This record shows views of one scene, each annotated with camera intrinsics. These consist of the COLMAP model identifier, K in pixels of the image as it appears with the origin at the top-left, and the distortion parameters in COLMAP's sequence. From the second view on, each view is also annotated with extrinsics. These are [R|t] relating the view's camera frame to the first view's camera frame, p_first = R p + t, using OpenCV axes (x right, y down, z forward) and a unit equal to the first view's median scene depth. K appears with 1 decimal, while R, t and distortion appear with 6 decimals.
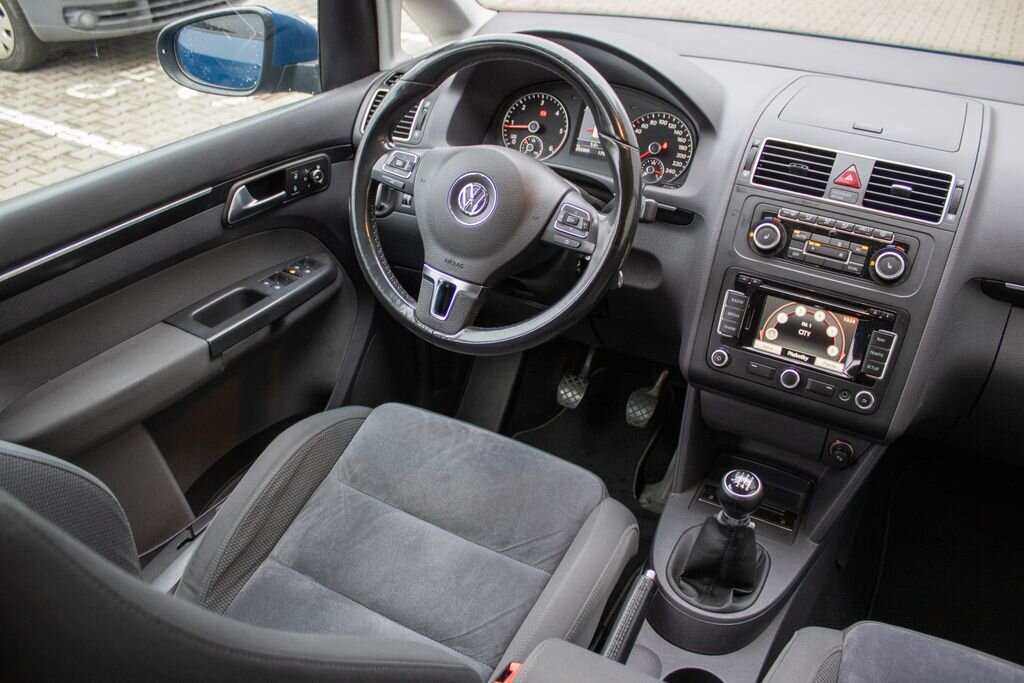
lens RADIAL K [[848.8, 0, 512.0], [0, 848.8, 341.5], [0, 0, 1]] dist [-0.167378, 0.143154]
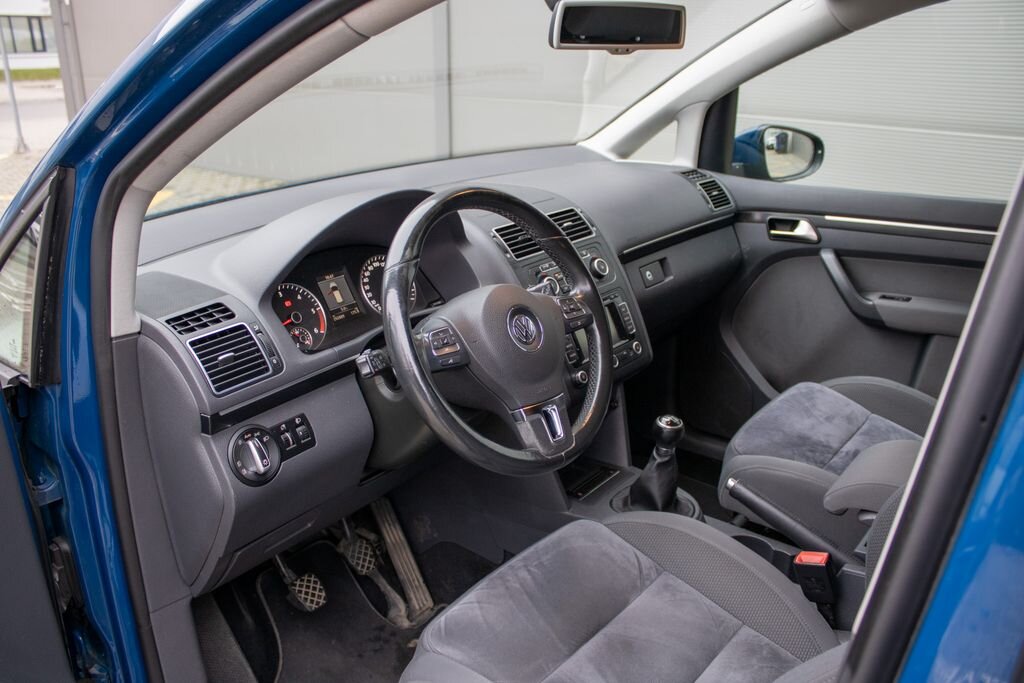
lens RADIAL K [[848.8, 0, 512.0], [0, 848.8, 341.5], [0, 0, 1]] dist [-0.167378, 0.143154]
pose [[0.183004, -0.355542, 0.916570, -1.000636], [0.543919, 0.813241, 0.206860, -0.371041], [-0.818939, 0.460684, 0.342212, 0.616610]]
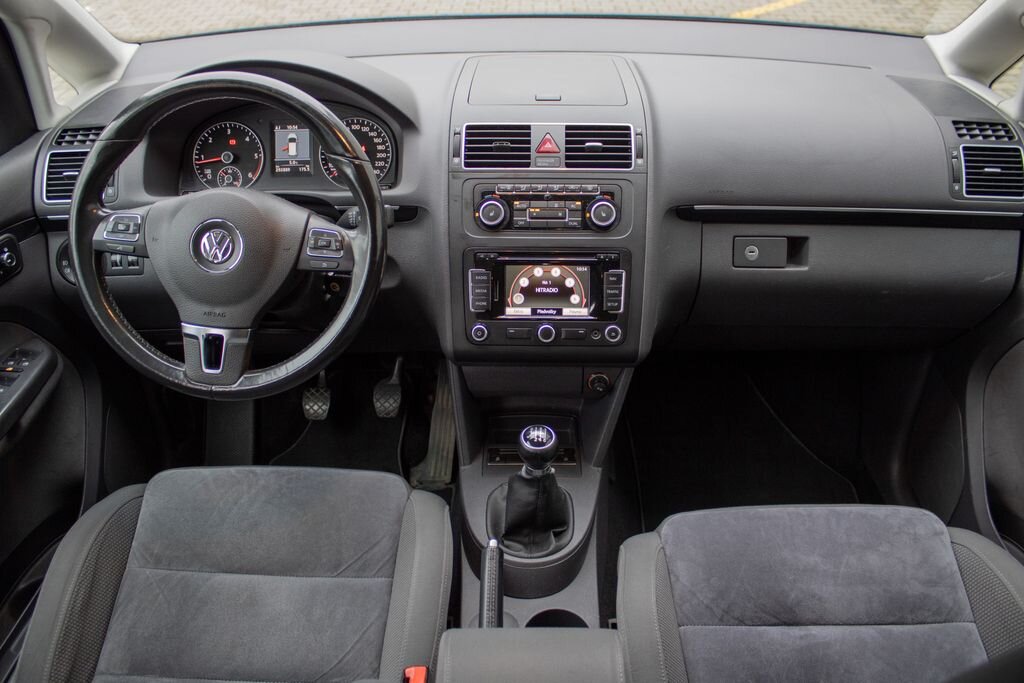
lens RADIAL K [[848.8, 0, 512.0], [0, 848.8, 341.5], [0, 0, 1]] dist [-0.167378, 0.143154]
pose [[0.882845, -0.275527, 0.380354, -0.135005], [0.266880, 0.960692, 0.076463, -0.042556], [-0.386470, 0.034003, 0.921675, -0.017979]]
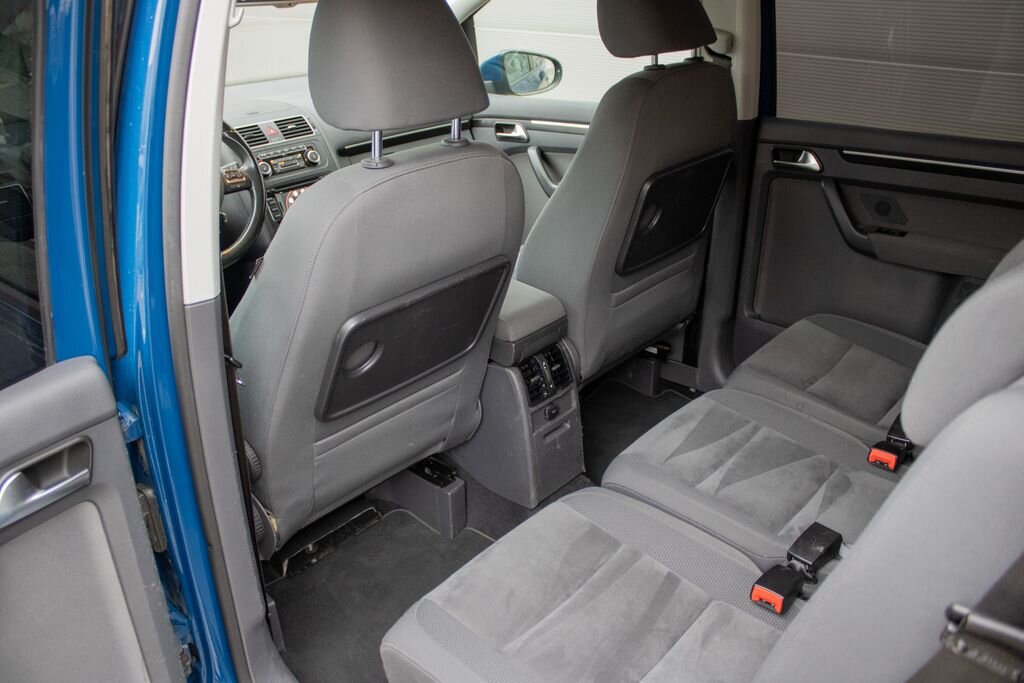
lens RADIAL K [[848.8, 0, 512.0], [0, 848.8, 341.5], [0, 0, 1]] dist [-0.167378, 0.143154]
pose [[0.215951, -0.427276, 0.877952, -1.480334], [0.546665, 0.797939, 0.253871, 0.022815], [-0.809025, 0.425122, 0.405893, -0.109242]]
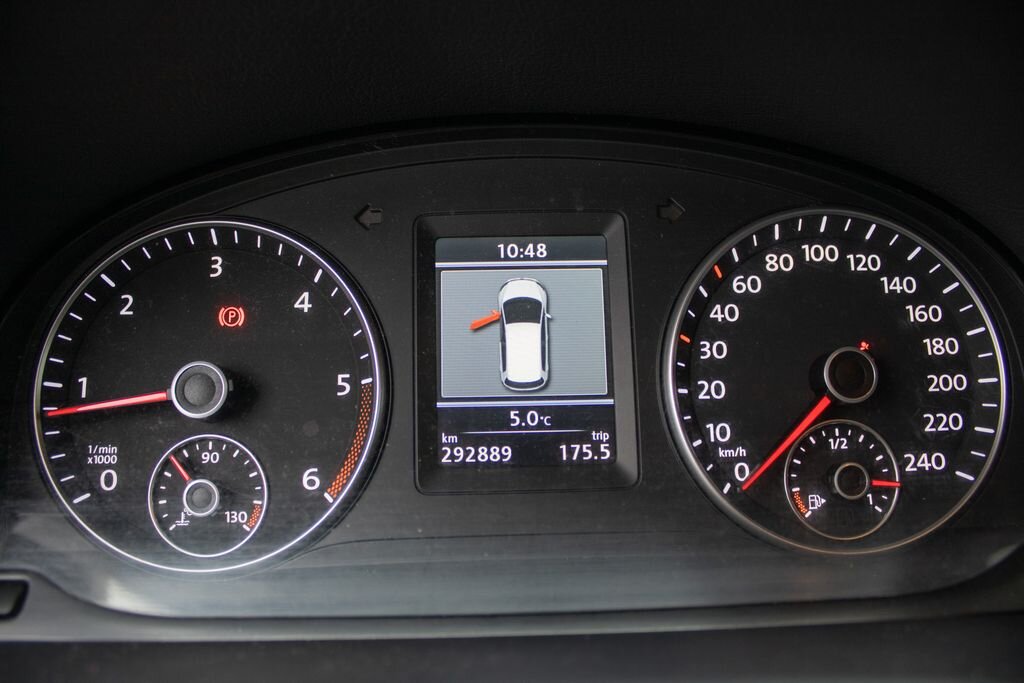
lens RADIAL K [[848.8, 0, 512.0], [0, 848.8, 341.5], [0, 0, 1]] dist [-0.167378, 0.143154]
pose [[0.881972, -0.180789, 0.435249, 0.010067], [0.274486, 0.947754, -0.162539, -0.269360], [-0.383123, 0.262825, 0.885517, 1.000340]]
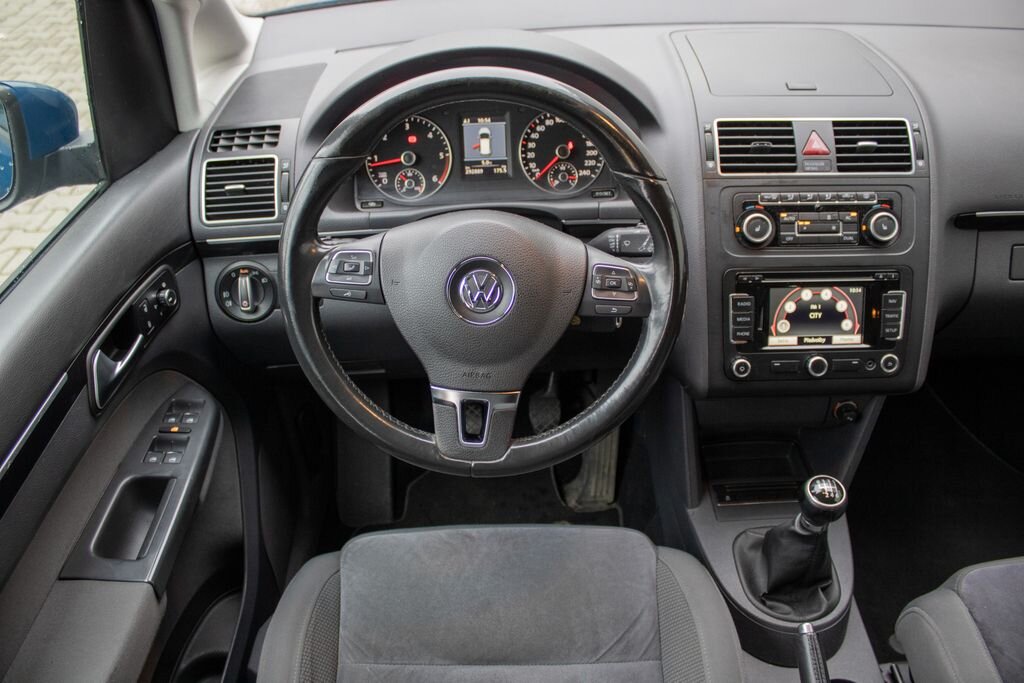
lens RADIAL K [[845.3, 0, 511.7], [0, 845.3, 335.1], [0, 0, 1]] dist [-0.157516, 0.134783]
pose [[0.869044, -0.321594, 0.375952, -0.311402], [0.293298, 0.946867, 0.131979, -0.213564], [-0.398421, -0.004430, 0.917192, 0.263125]]
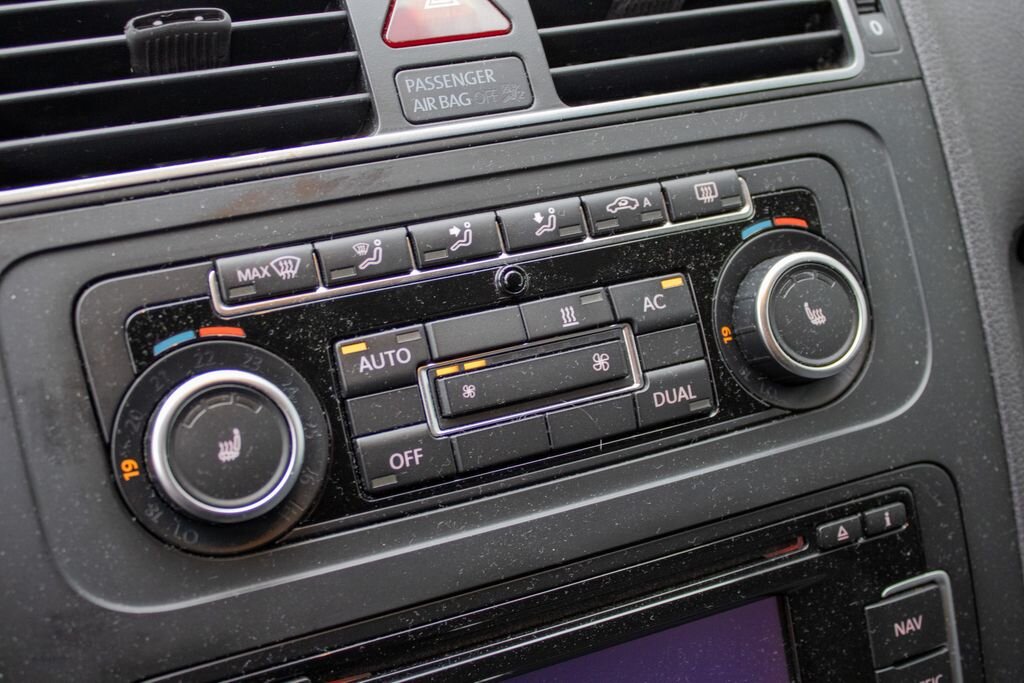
lens RADIAL K [[1298.8, 0, 512.0], [0, 1298.8, 341.5], [0, 0, 1]] dist [-0.033116, 0.018849]
pose [[0.600737, -0.403922, 0.689900, 0.162338], [0.430482, 0.890616, 0.146591, -0.158164], [-0.673648, 0.208927, 0.708907, 0.759696]]
